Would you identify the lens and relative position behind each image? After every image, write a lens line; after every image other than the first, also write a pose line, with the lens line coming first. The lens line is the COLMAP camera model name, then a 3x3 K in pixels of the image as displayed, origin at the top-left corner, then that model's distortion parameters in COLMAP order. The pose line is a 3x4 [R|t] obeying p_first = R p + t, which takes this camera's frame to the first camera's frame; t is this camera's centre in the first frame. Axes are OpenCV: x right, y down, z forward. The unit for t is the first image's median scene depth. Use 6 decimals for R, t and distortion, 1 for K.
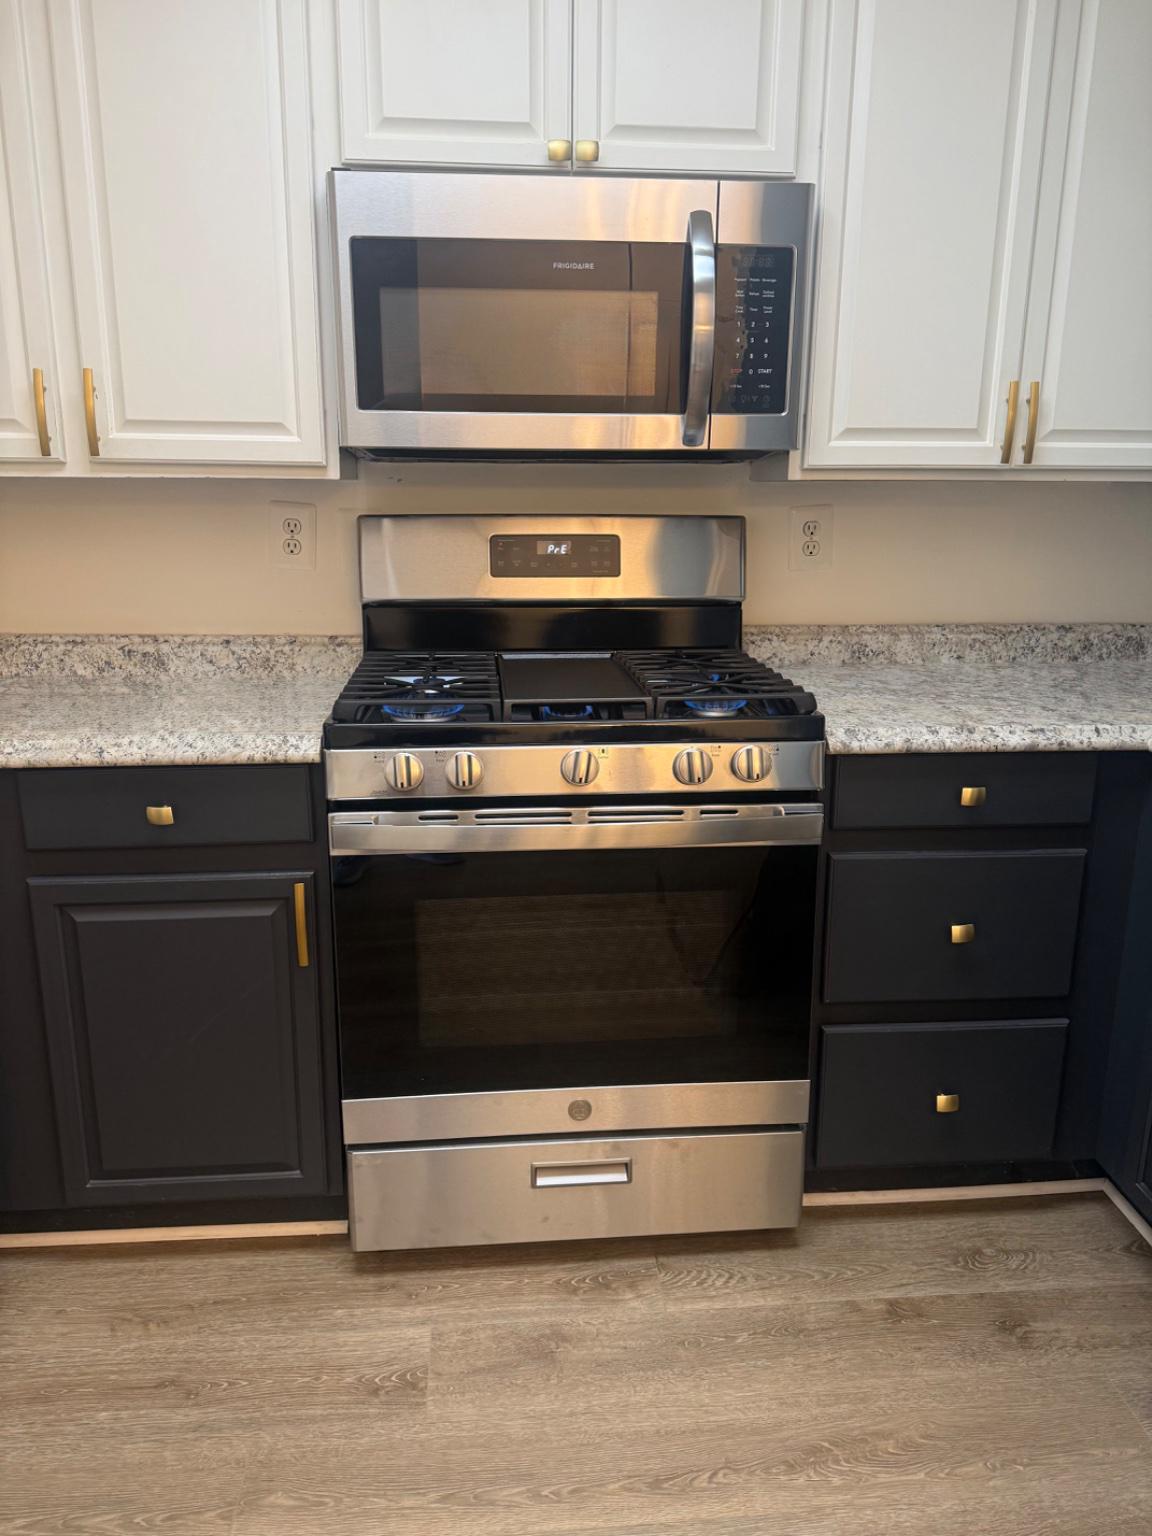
lens RADIAL K [[1071.7, 0, 576.0], [0, 1071.7, 768.0], [0, 0, 1]] dist [0.086712, -0.174114]
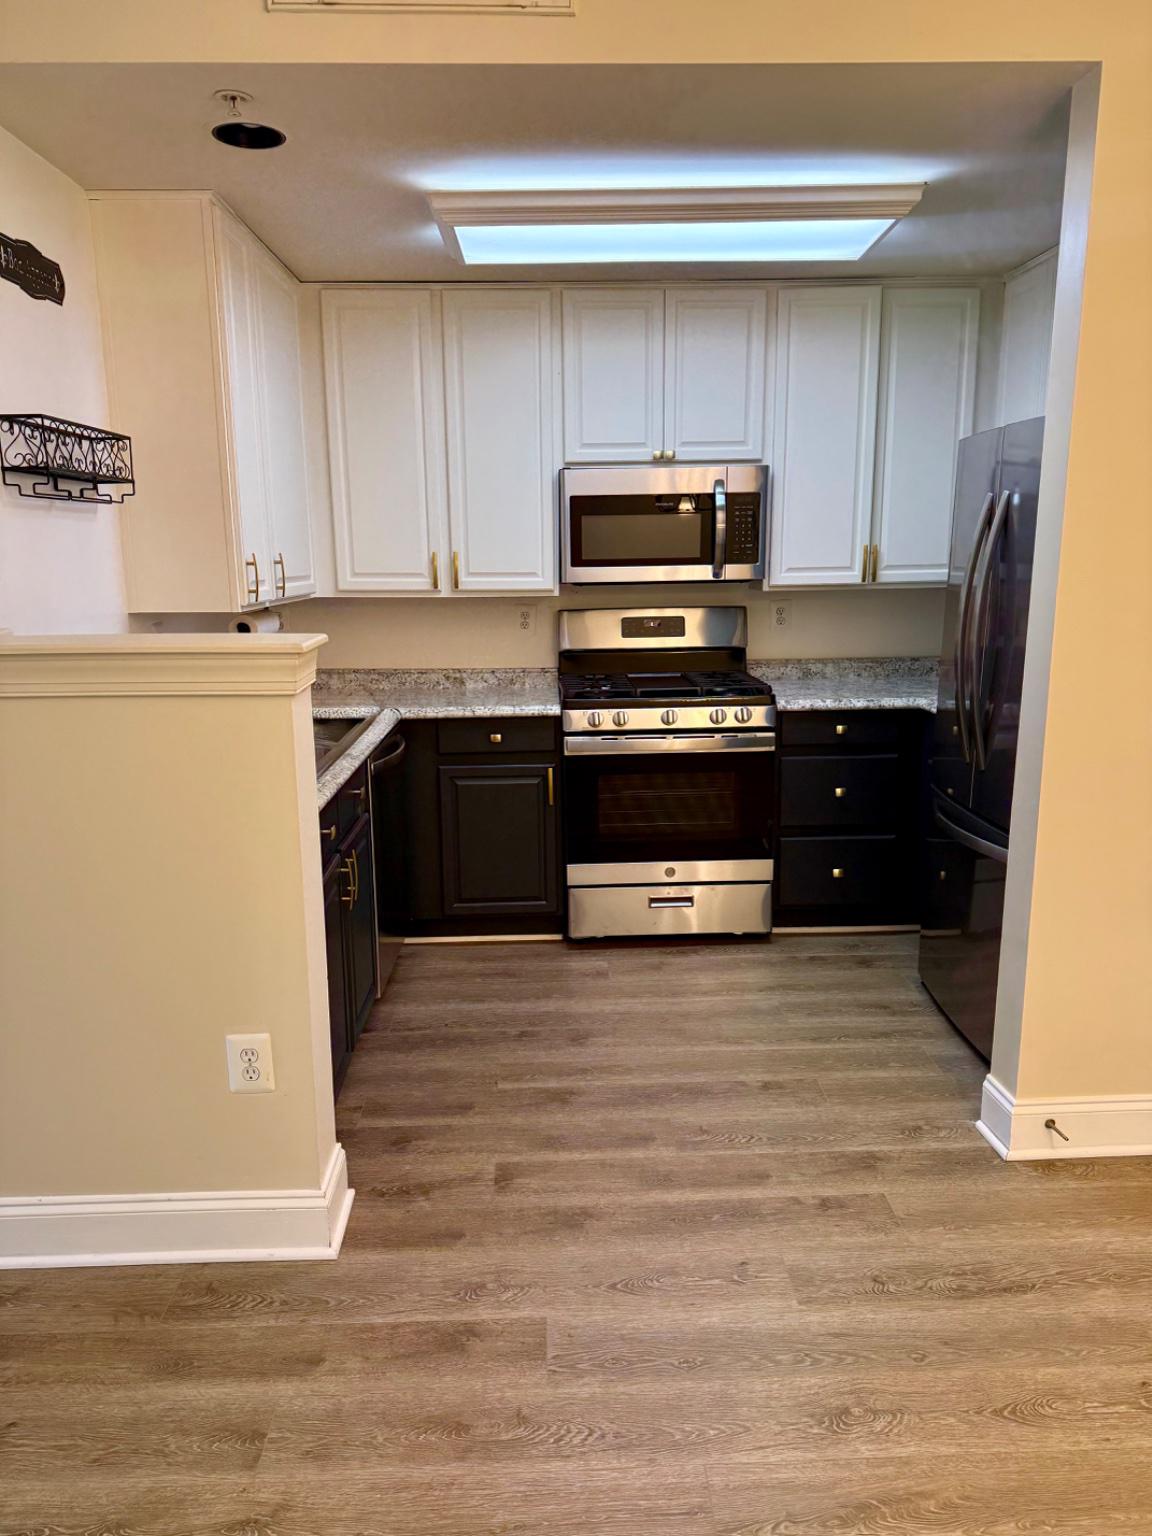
lens RADIAL K [[1071.7, 0, 576.0], [0, 1071.7, 768.0], [0, 0, 1]] dist [0.086712, -0.174114]
pose [[0.998310, -0.008516, -0.057490, -0.061835], [0.005274, 0.998399, -0.056309, 0.224861], [0.057877, 0.055910, 0.996757, -1.254768]]
